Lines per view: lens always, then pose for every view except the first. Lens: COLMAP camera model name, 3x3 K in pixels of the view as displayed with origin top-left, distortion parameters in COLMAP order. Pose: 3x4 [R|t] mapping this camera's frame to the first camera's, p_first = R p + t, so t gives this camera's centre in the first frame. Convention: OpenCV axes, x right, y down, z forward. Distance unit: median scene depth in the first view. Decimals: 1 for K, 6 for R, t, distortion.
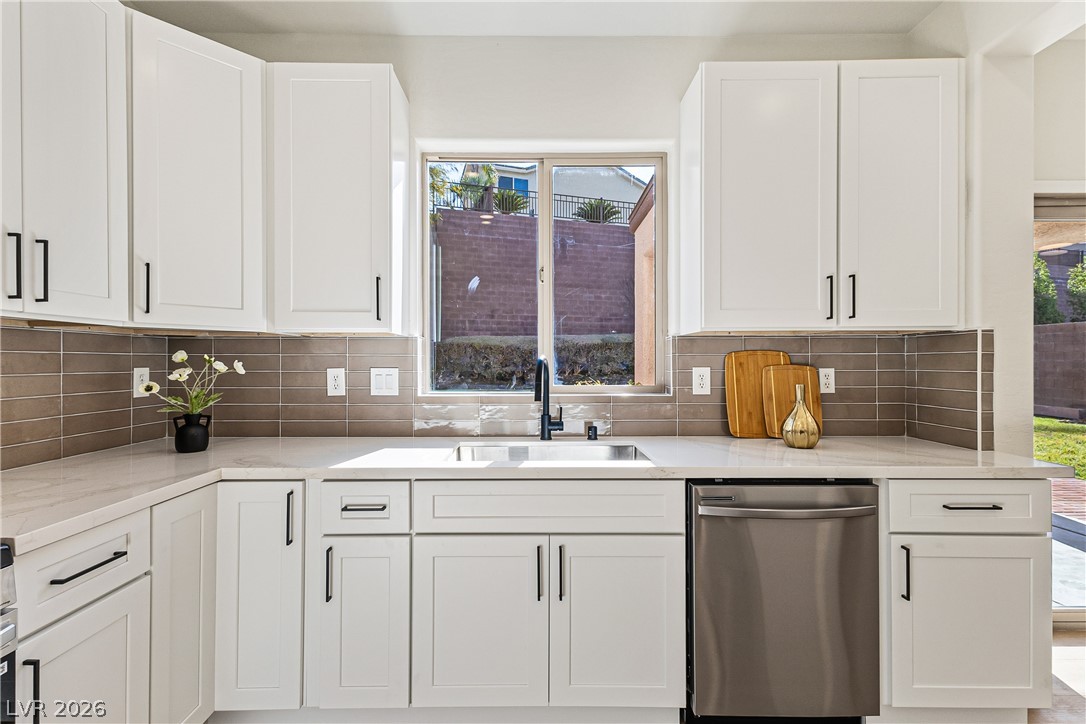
lens RADIAL K [[498.8, 0, 549.6], [0, 498.8, 365.2], [0, 0, 1]] dist [0.016516, -0.001505]
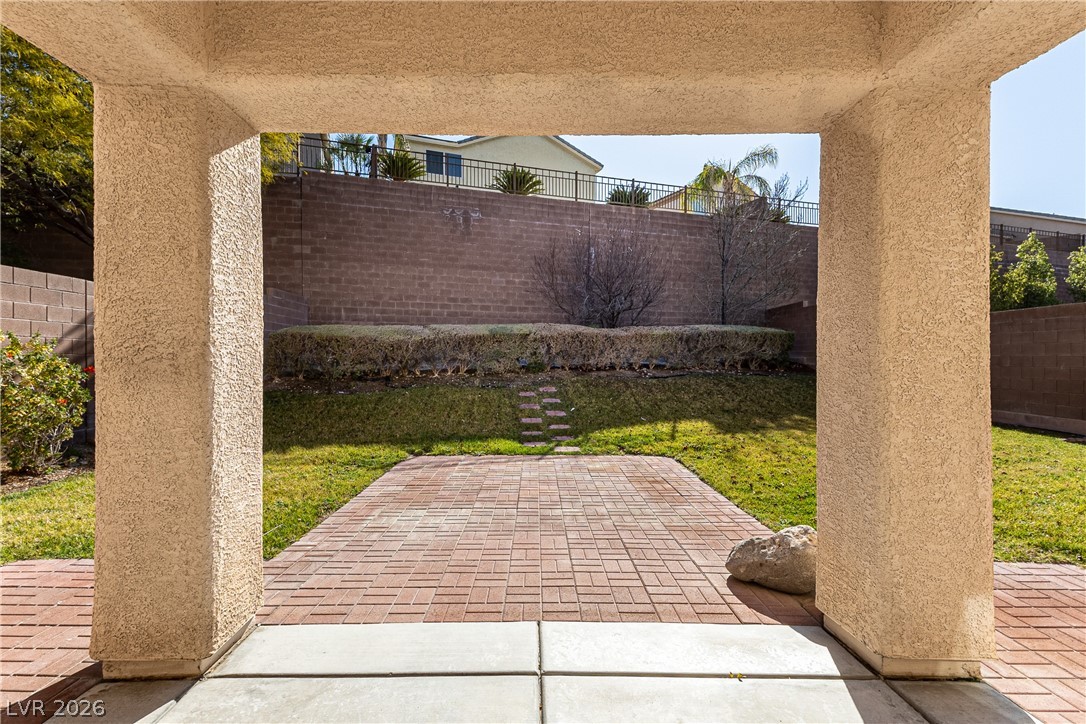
lens RADIAL K [[498.8, 0, 542.3], [0, 498.8, 367.0], [0, 0, 1]] dist [0.016516, -0.001505]
pose [[0.999999, 0.001193, -0.001005, 0.161064], [-0.001189, 0.999992, 0.003929, 0.003854], [0.001009, -0.003928, 0.999992, 0.169599]]
